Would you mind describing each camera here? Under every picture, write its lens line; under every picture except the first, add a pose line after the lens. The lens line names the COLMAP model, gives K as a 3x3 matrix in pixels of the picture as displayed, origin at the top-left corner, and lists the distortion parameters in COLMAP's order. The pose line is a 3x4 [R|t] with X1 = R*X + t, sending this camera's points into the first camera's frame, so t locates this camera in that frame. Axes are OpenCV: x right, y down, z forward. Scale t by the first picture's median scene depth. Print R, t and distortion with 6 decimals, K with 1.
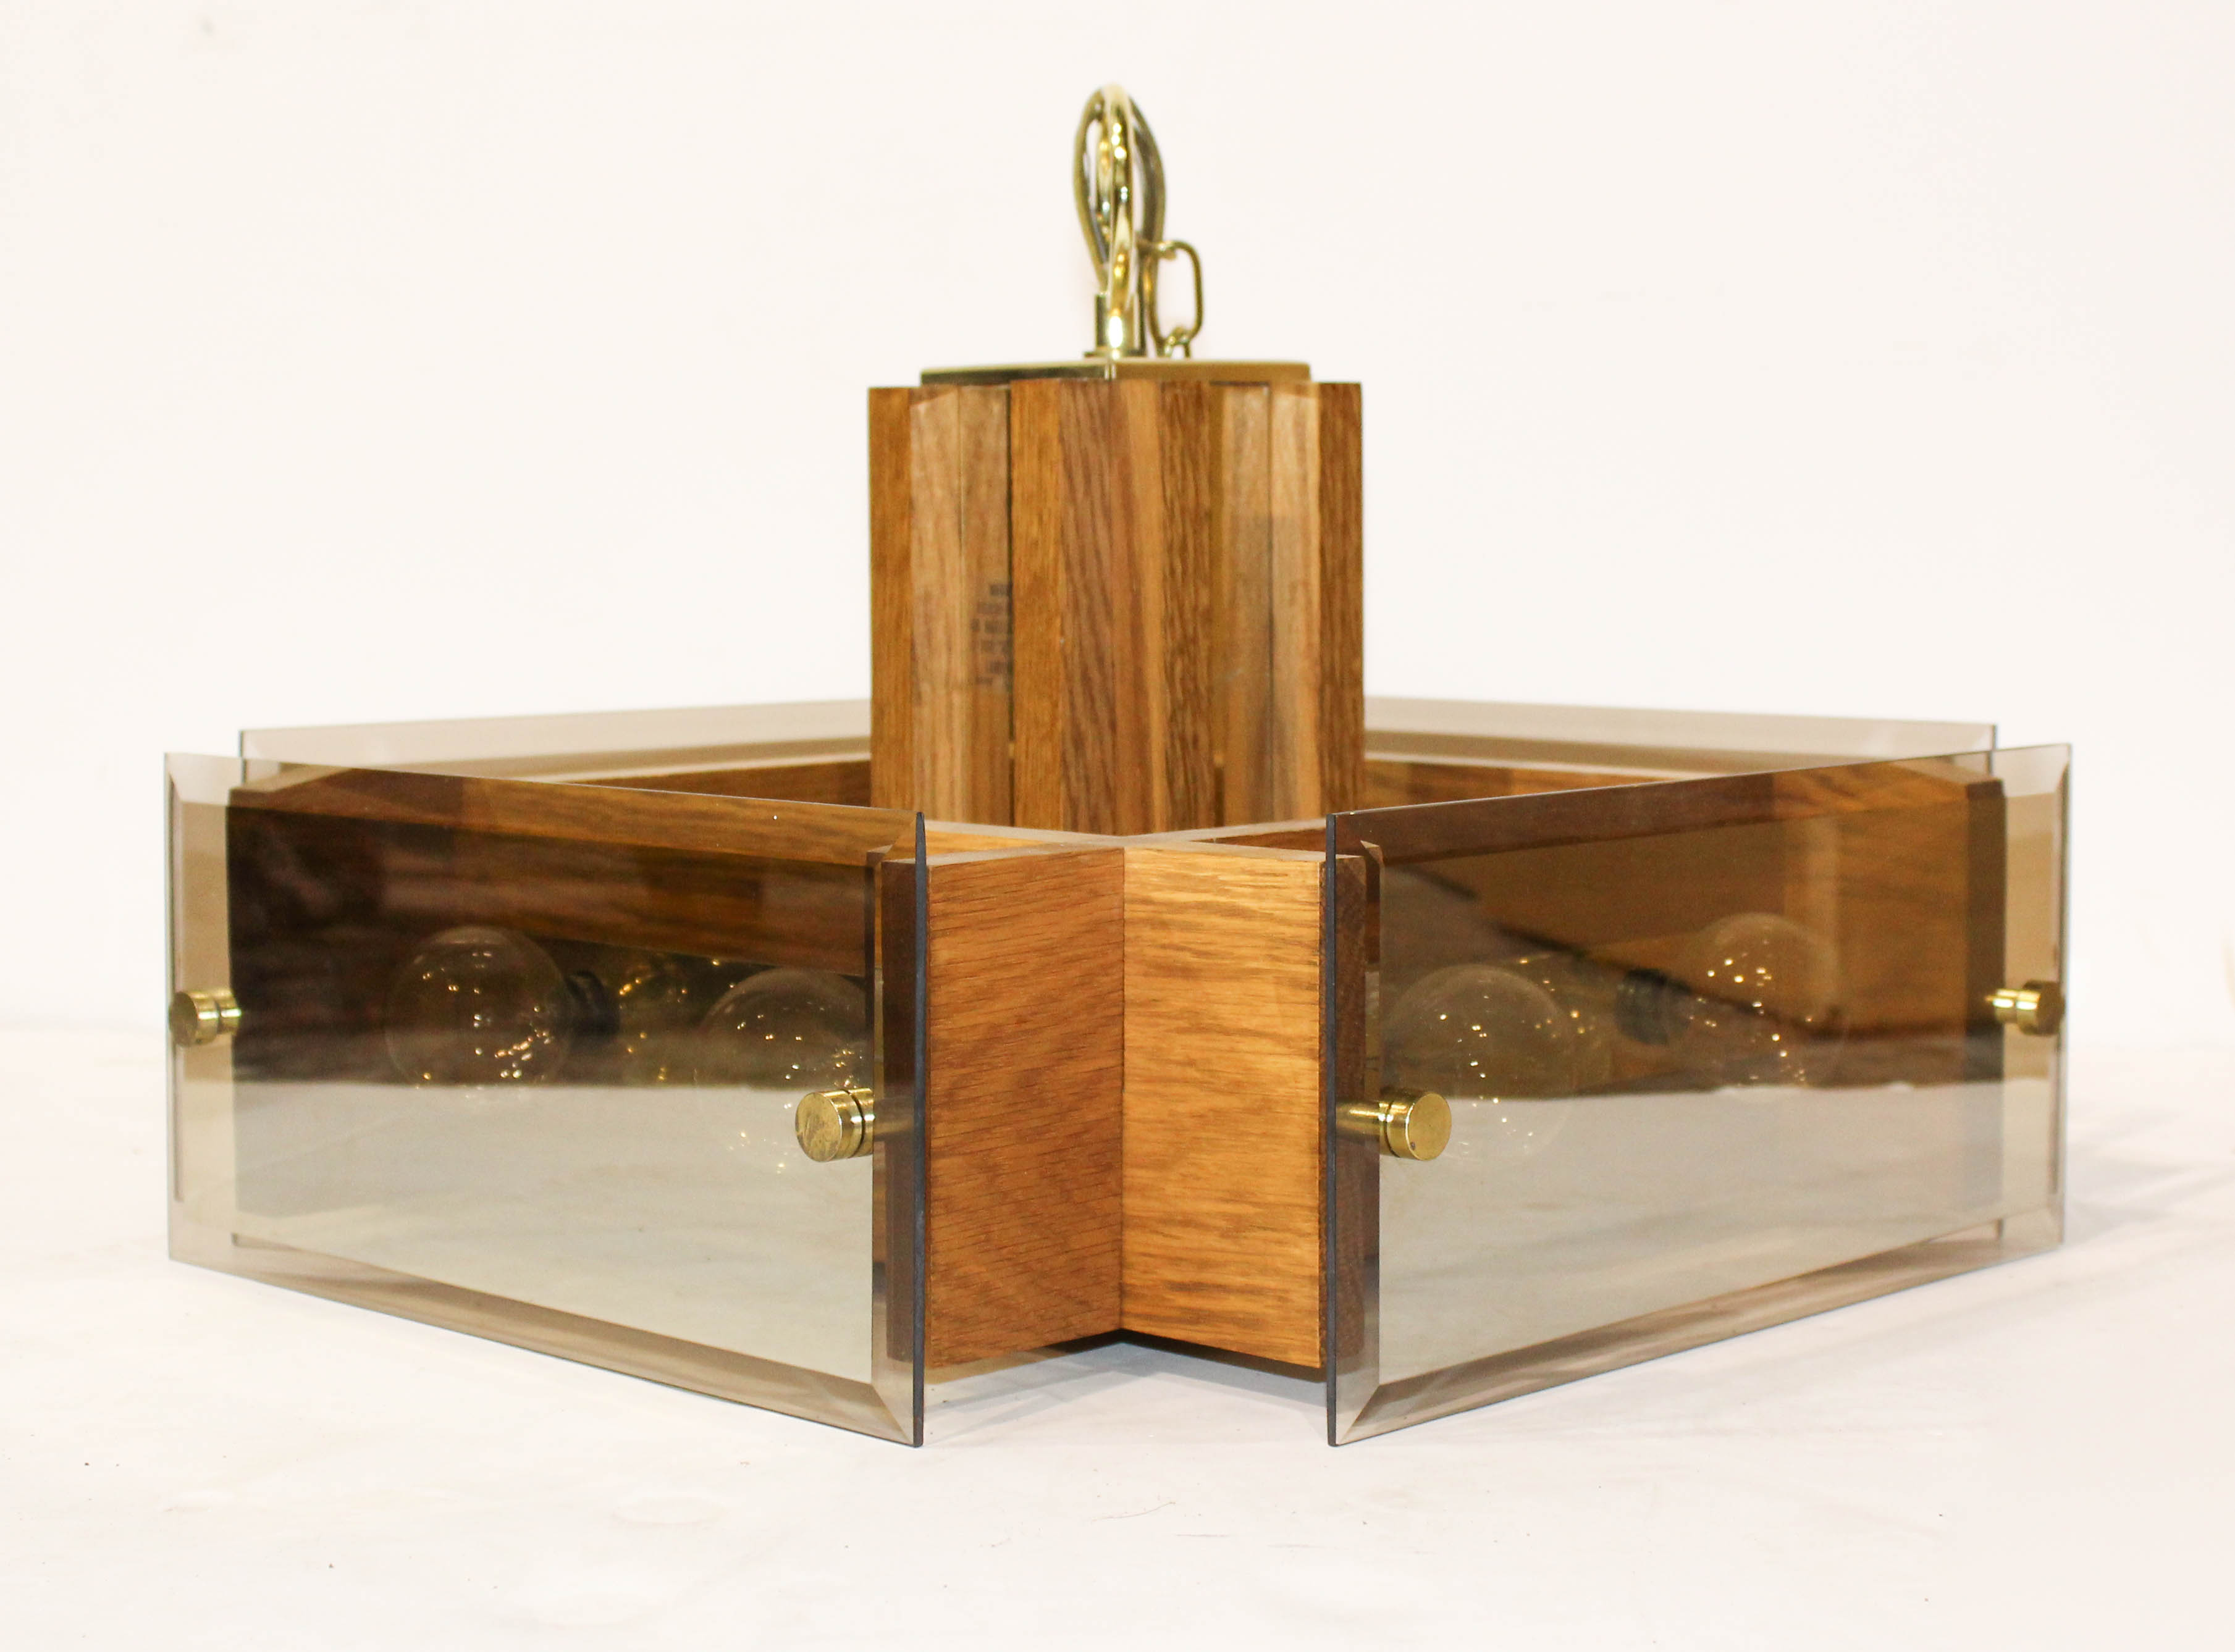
lens RADIAL K [[3938.0, 0, 1129.5], [0, 3938.0, 811.4], [0, 0, 1]] dist [-0.033571, 0.000000]
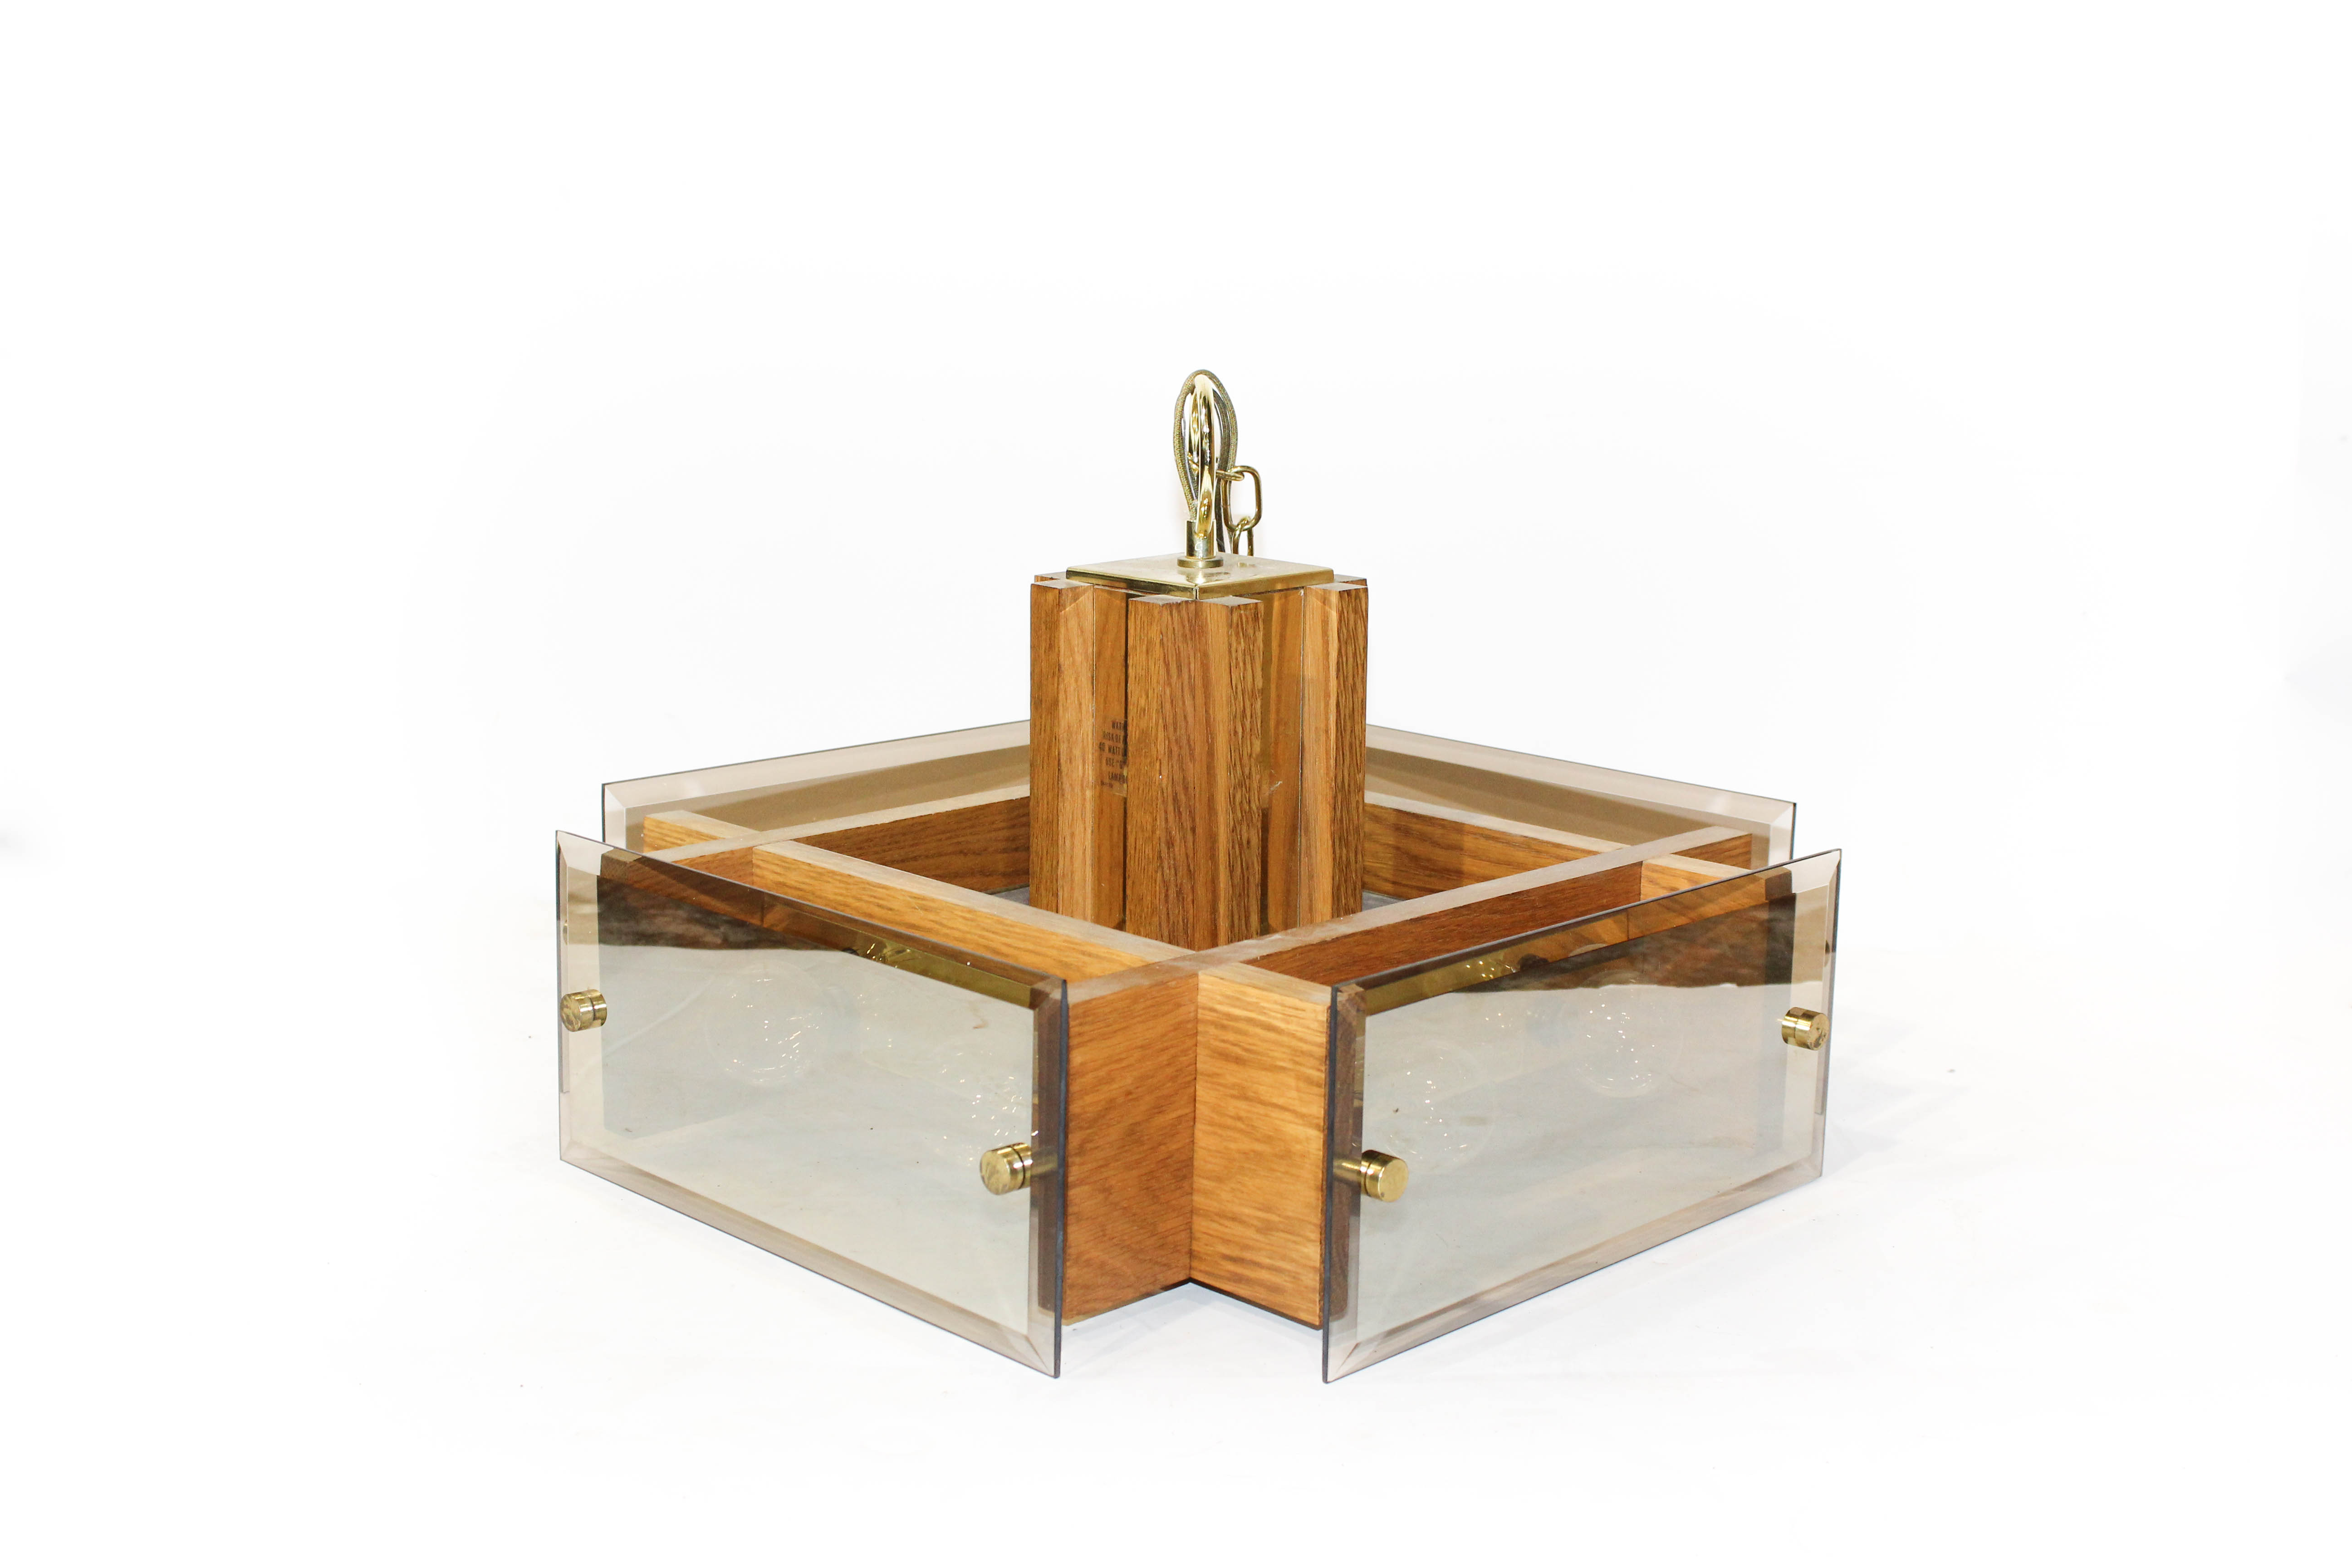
lens RADIAL K [[2900.3, 0, 1166.0], [0, 2900.3, 794.9], [0, 0, 1]] dist [-0.009041, 0.000000]
pose [[0.999720, 0.020057, -0.012590, -0.001052], [-0.018317, 0.991901, 0.125687, -0.174450], [0.015009, -0.125421, 0.991990, -0.083742]]
